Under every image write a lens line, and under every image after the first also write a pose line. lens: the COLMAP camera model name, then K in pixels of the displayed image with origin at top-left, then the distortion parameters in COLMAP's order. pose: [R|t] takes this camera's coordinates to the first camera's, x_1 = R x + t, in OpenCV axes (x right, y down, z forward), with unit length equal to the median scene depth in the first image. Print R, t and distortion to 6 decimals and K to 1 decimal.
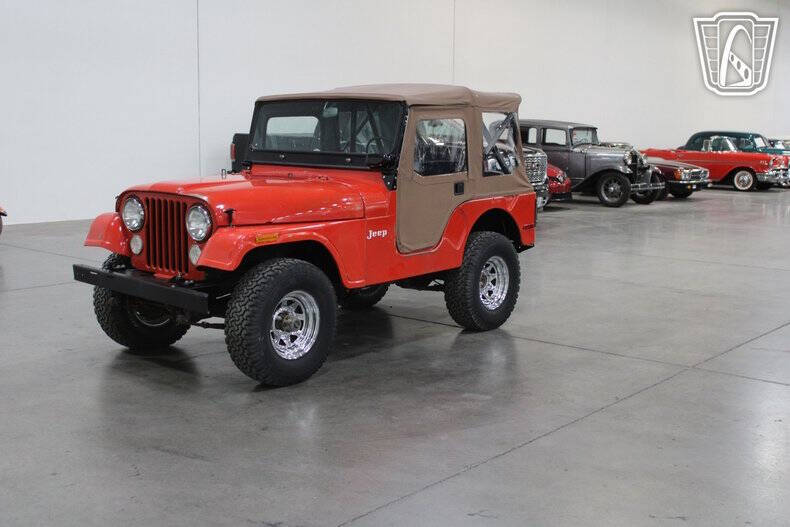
lens RADIAL K [[928.7, 0, 395.0], [0, 928.7, 263.5], [0, 0, 1]] dist [-0.062024, 0.000594]
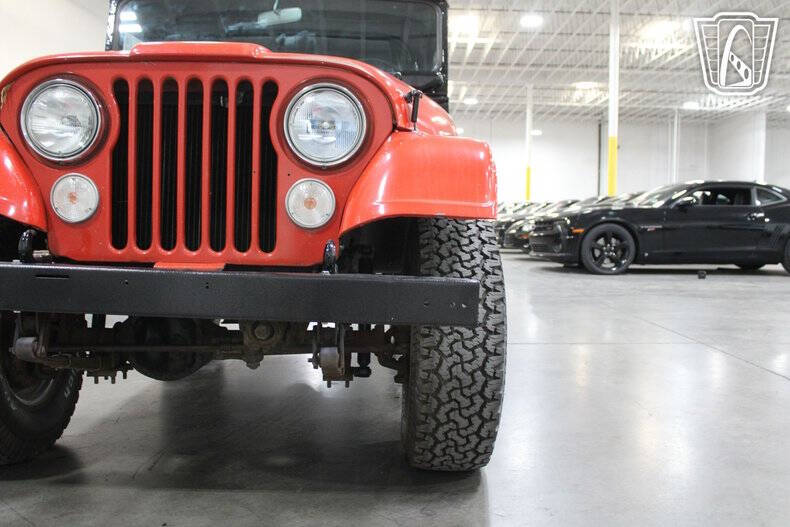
lens RADIAL K [[707.4, 0, 399.7], [0, 707.4, 262.4], [0, 0, 1]] dist [-0.148743, 0.147286]
pose [[0.752155, -0.047622, 0.657263, -0.361160], [0.093472, 0.995011, -0.034873, 0.029443], [-0.652323, 0.087666, 0.752854, 0.673175]]
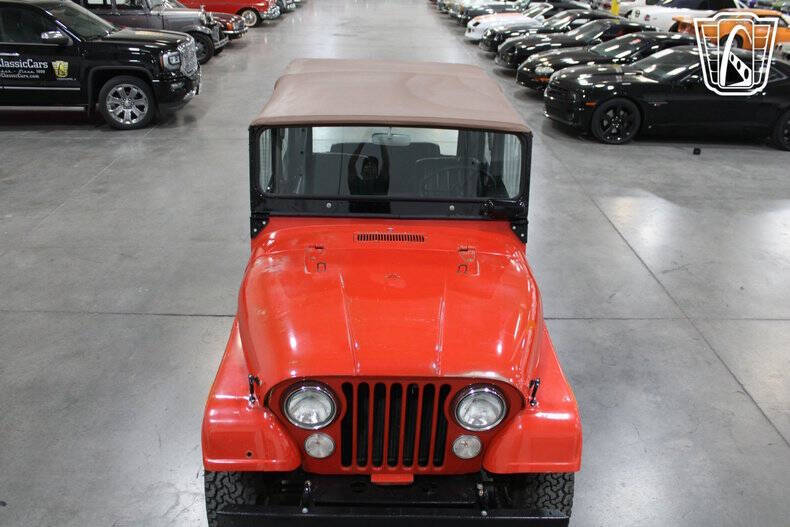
lens RADIAL K [[678.0, 0, 397.6], [0, 678.0, 264.4], [0, 0, 1]] dist [-0.161150, 0.154282]
pose [[0.747400, -0.277976, 0.603425, -0.469666], [0.077318, 0.938483, 0.336559, -0.278788], [-0.659860, -0.204889, 0.722915, 0.643891]]
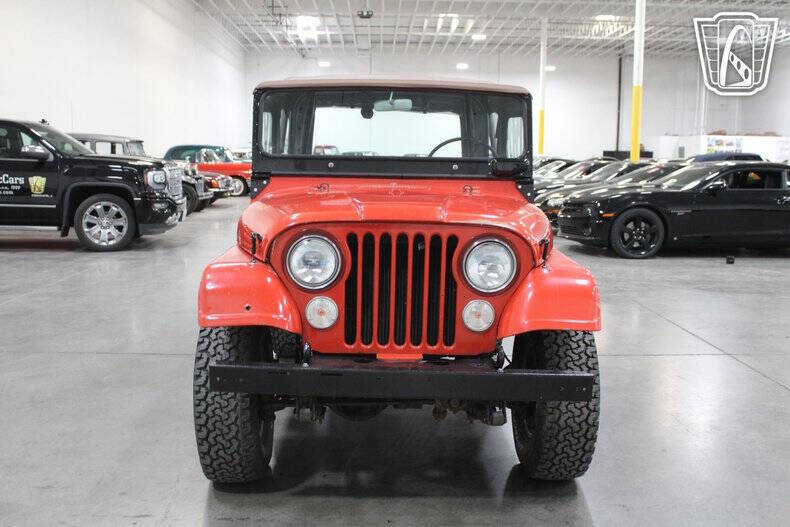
lens RADIAL K [[792.3, 0, 399.1], [0, 792.3, 263.5], [0, 0, 1]] dist [-0.114813, 0.105220]
pose [[0.745148, -0.096328, 0.659906, -0.561425], [0.093526, 0.994829, 0.039611, -0.065589], [-0.660309, 0.032202, 0.750303, 0.570260]]
